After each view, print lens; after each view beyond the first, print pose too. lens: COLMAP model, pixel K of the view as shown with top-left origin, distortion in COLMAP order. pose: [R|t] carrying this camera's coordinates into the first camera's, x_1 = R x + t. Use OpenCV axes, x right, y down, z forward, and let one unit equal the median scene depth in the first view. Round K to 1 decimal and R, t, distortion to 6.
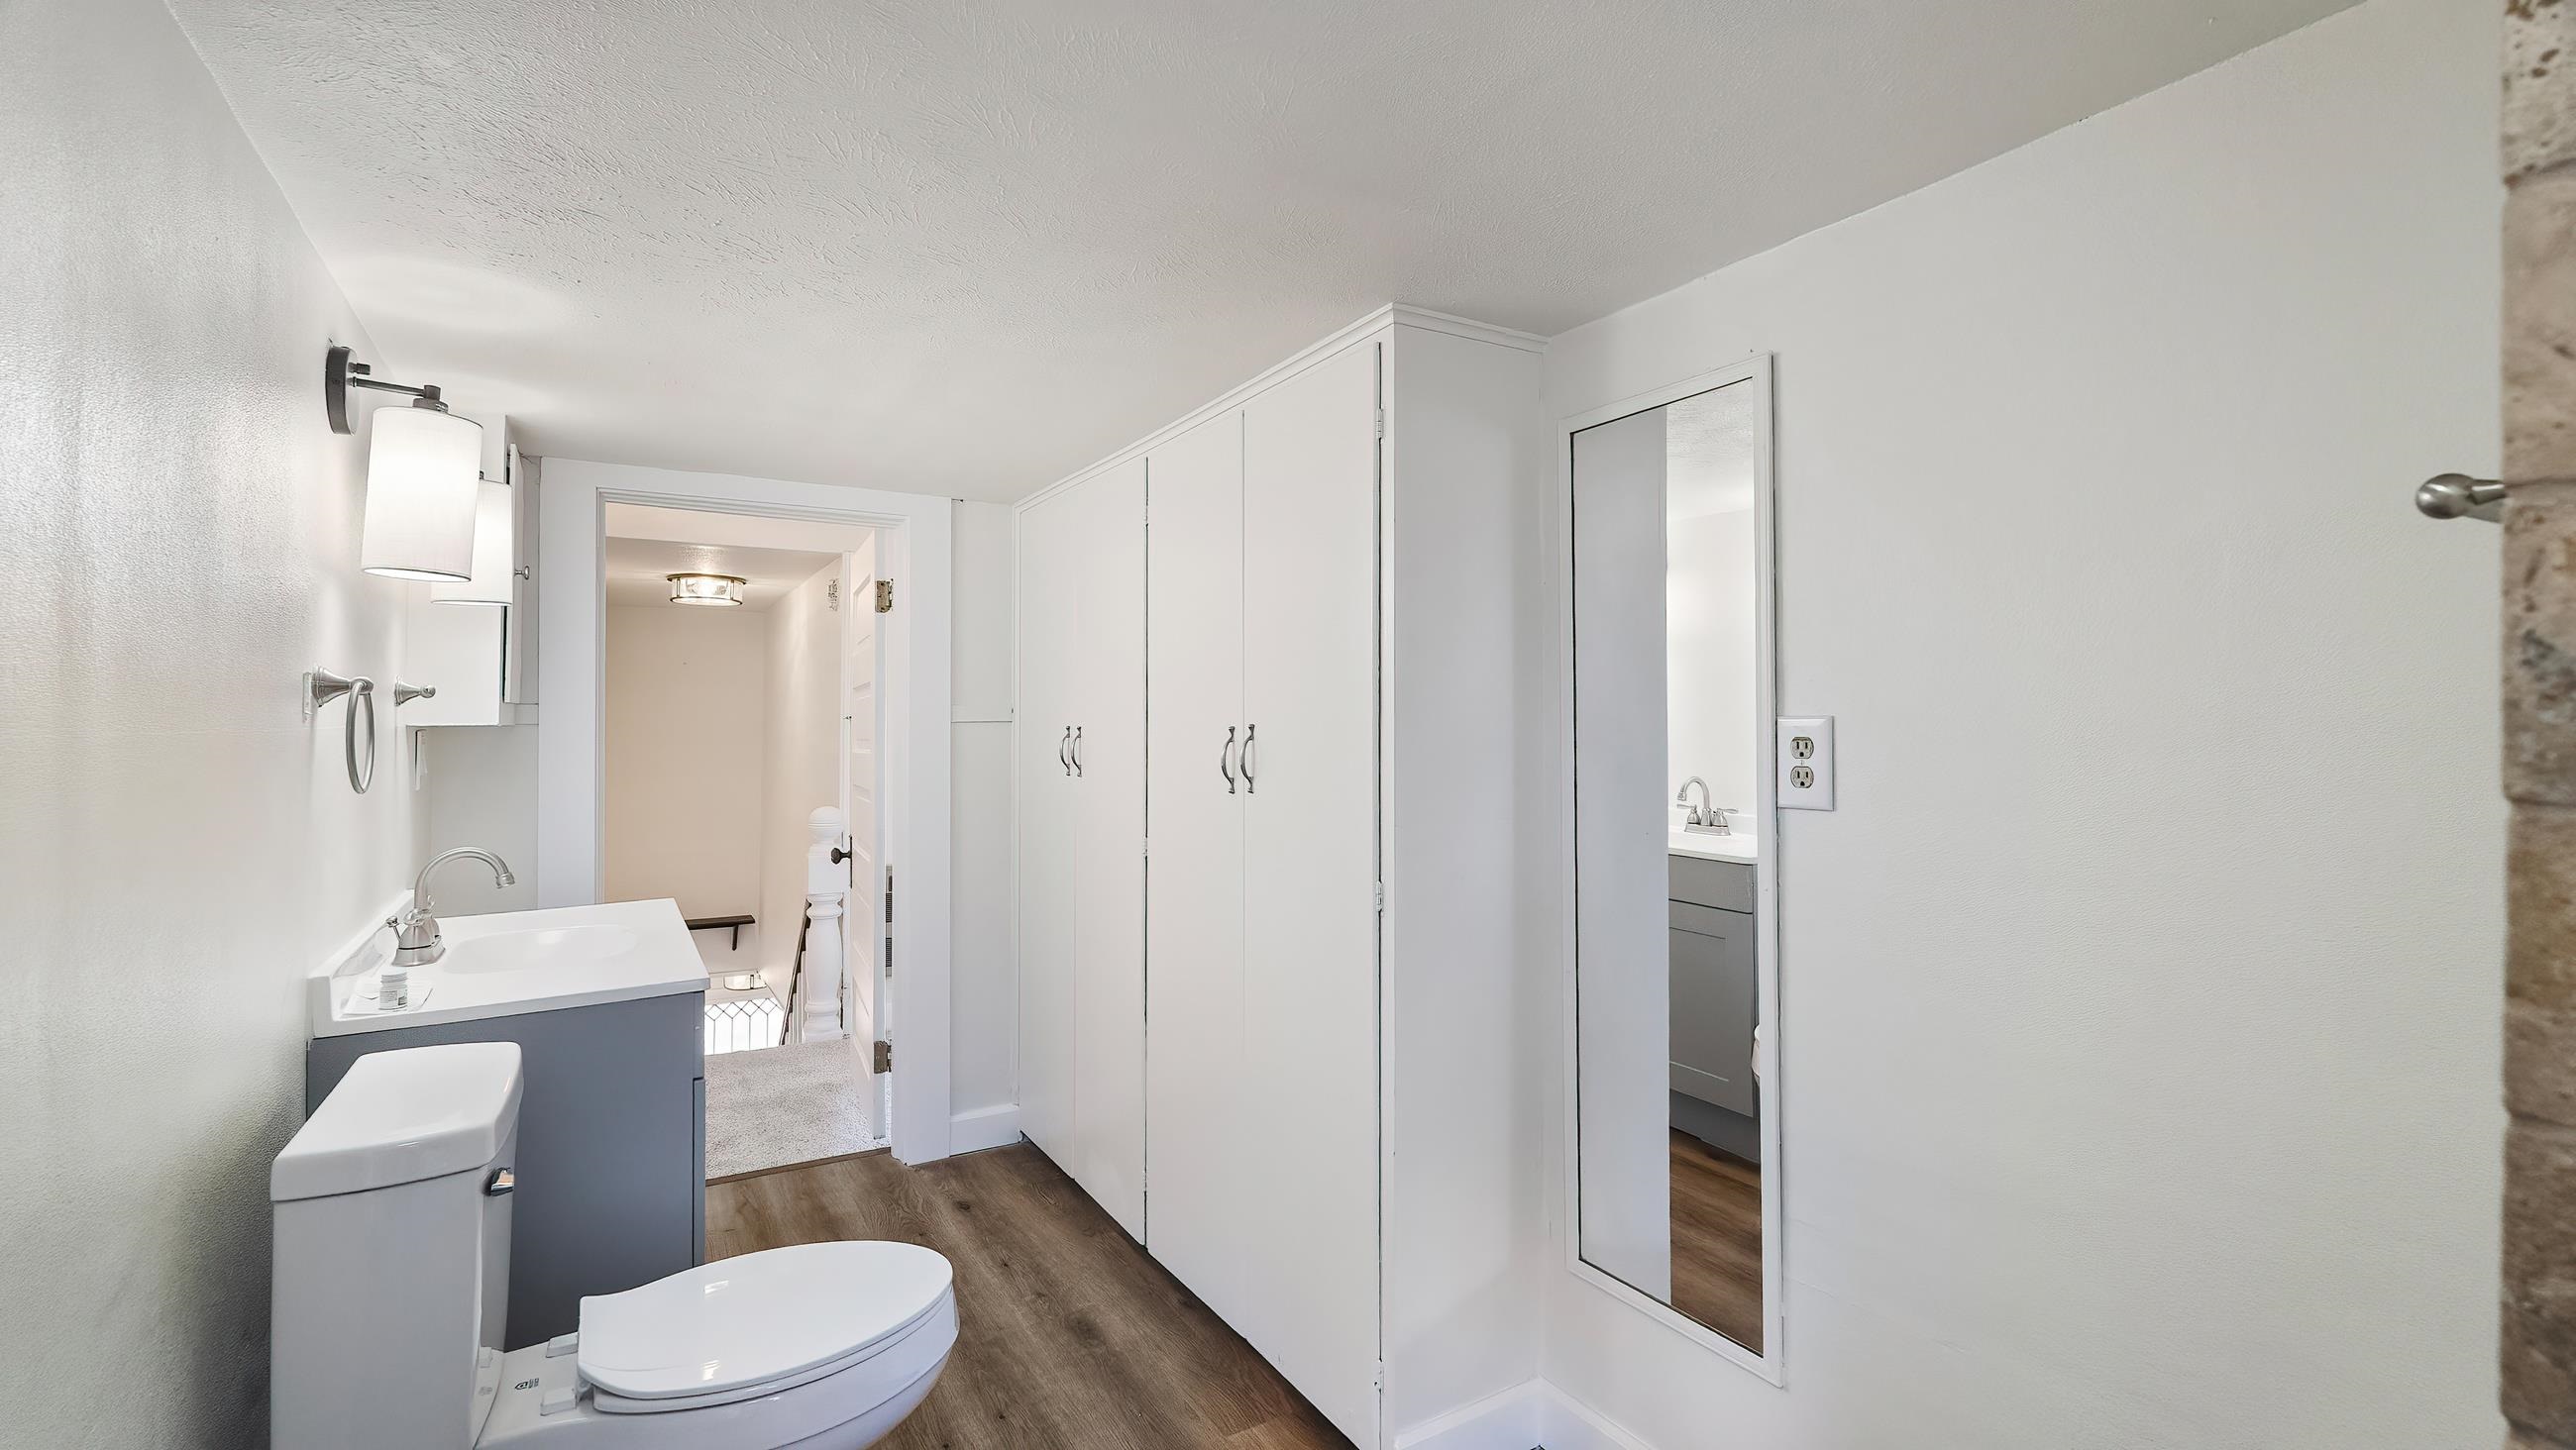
lens RADIAL K [[1128.8, 0, 1284.7], [0, 1128.8, 724.6], [0, 0, 1]] dist [-0.003143, 0.000569]
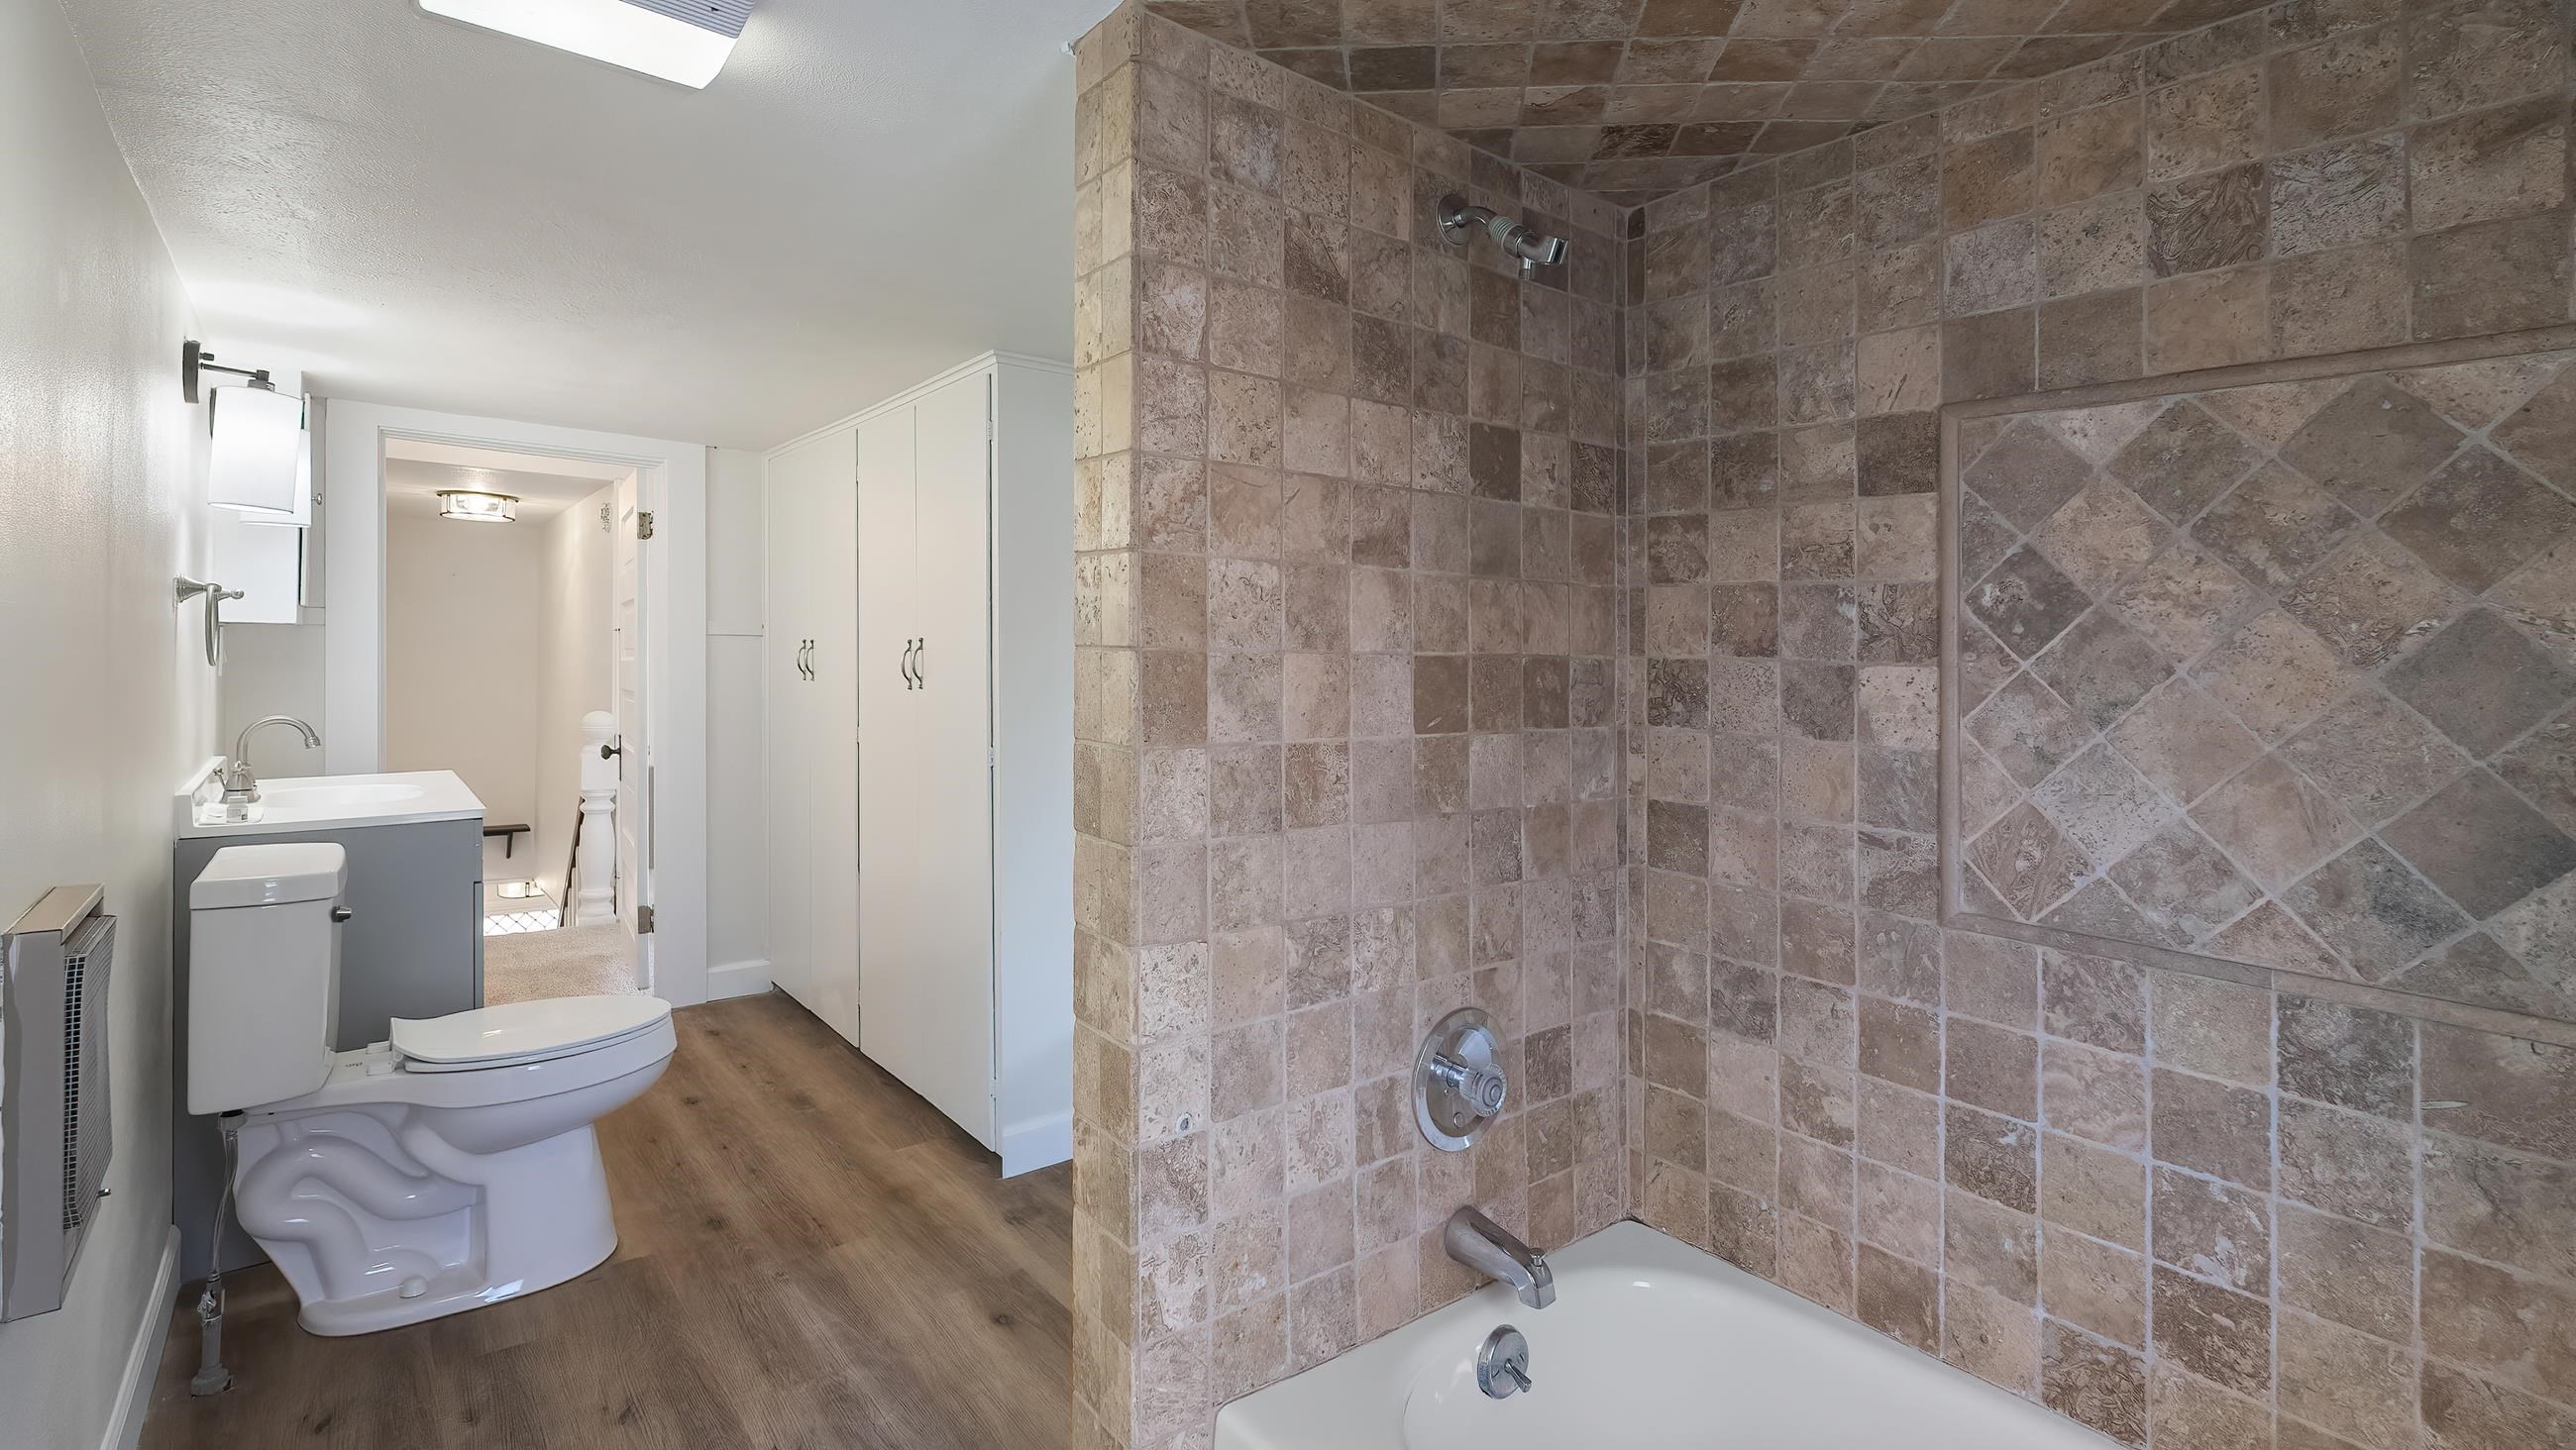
lens RADIAL K [[1128.8, 0, 1288.9], [0, 1128.8, 708.7], [0, 0, 1]] dist [-0.003143, 0.000569]
pose [[0.988357, 0.017769, 0.151109, 0.161700], [-0.024369, 0.998823, 0.041938, 0.013415], [-0.150186, -0.045133, 0.987627, -0.326263]]
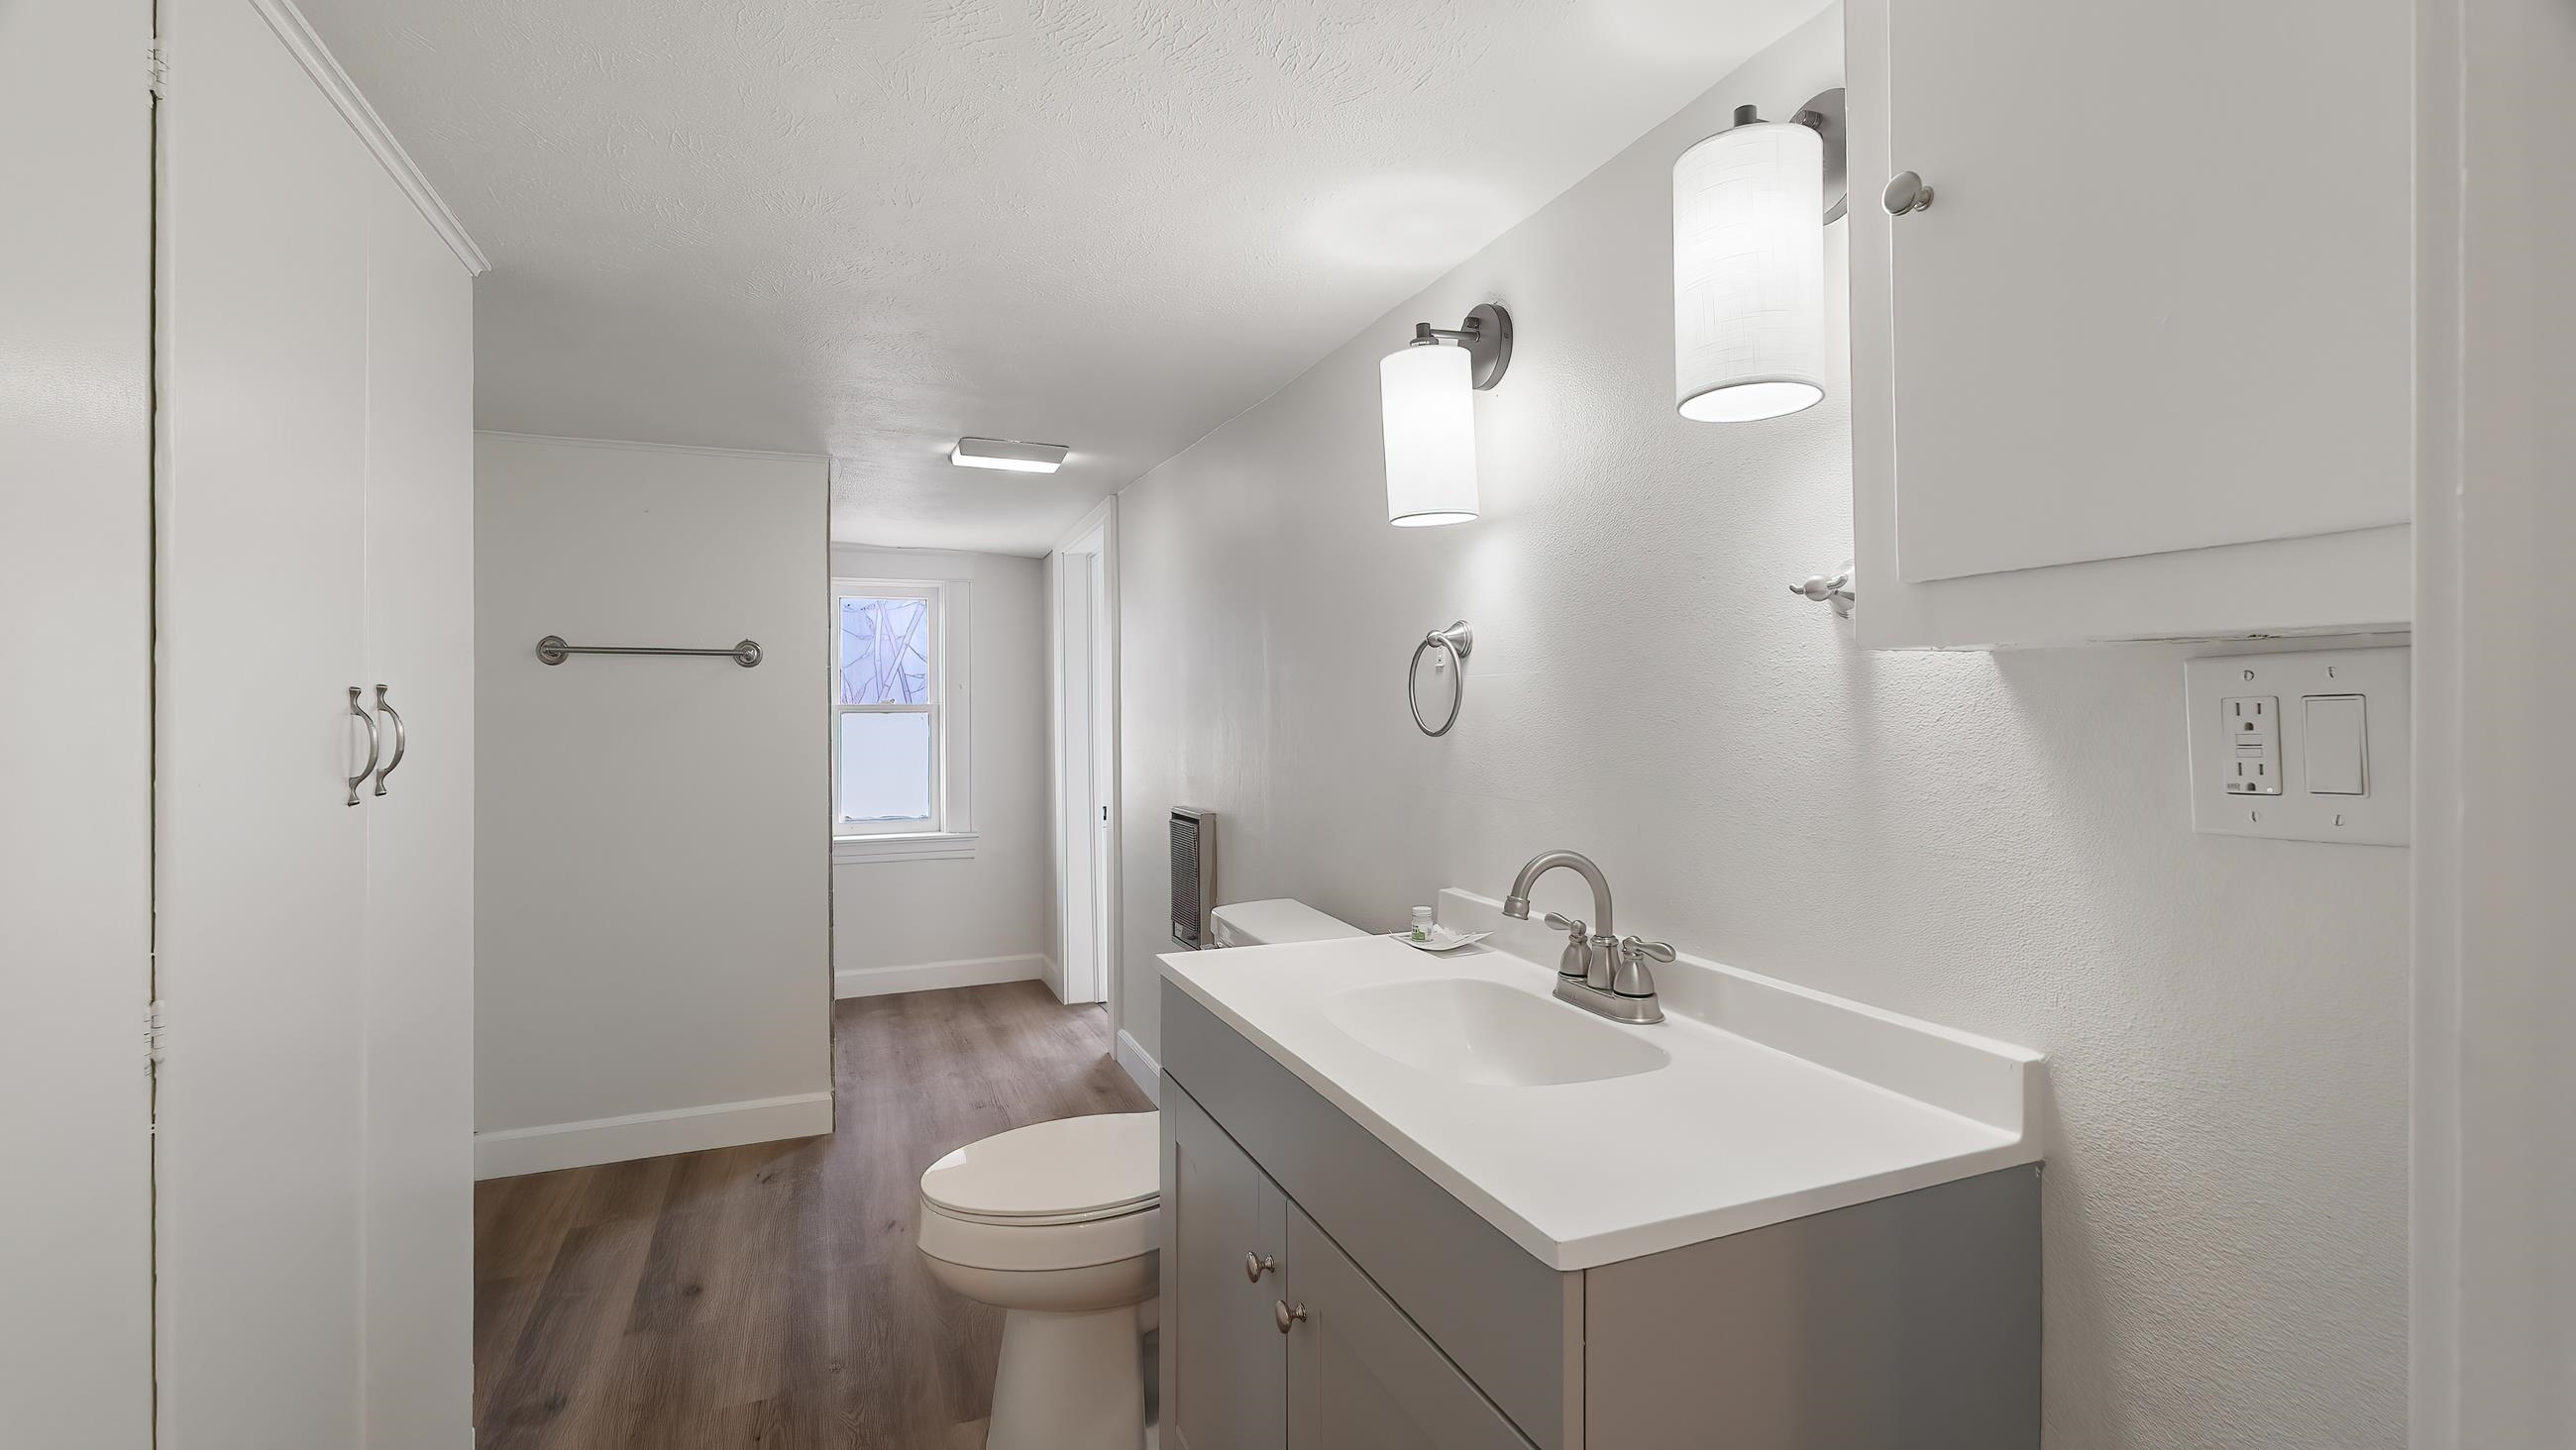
lens RADIAL K [[1128.8, 0, 1289.8], [0, 1128.8, 712.1], [0, 0, 1]] dist [-0.003143, 0.000569]
pose [[-0.989928, 0.000234, 0.141572, -0.511491], [0.000951, 0.999987, 0.004999, 0.009114], [-0.141569, 0.005083, -0.989915, 1.288396]]
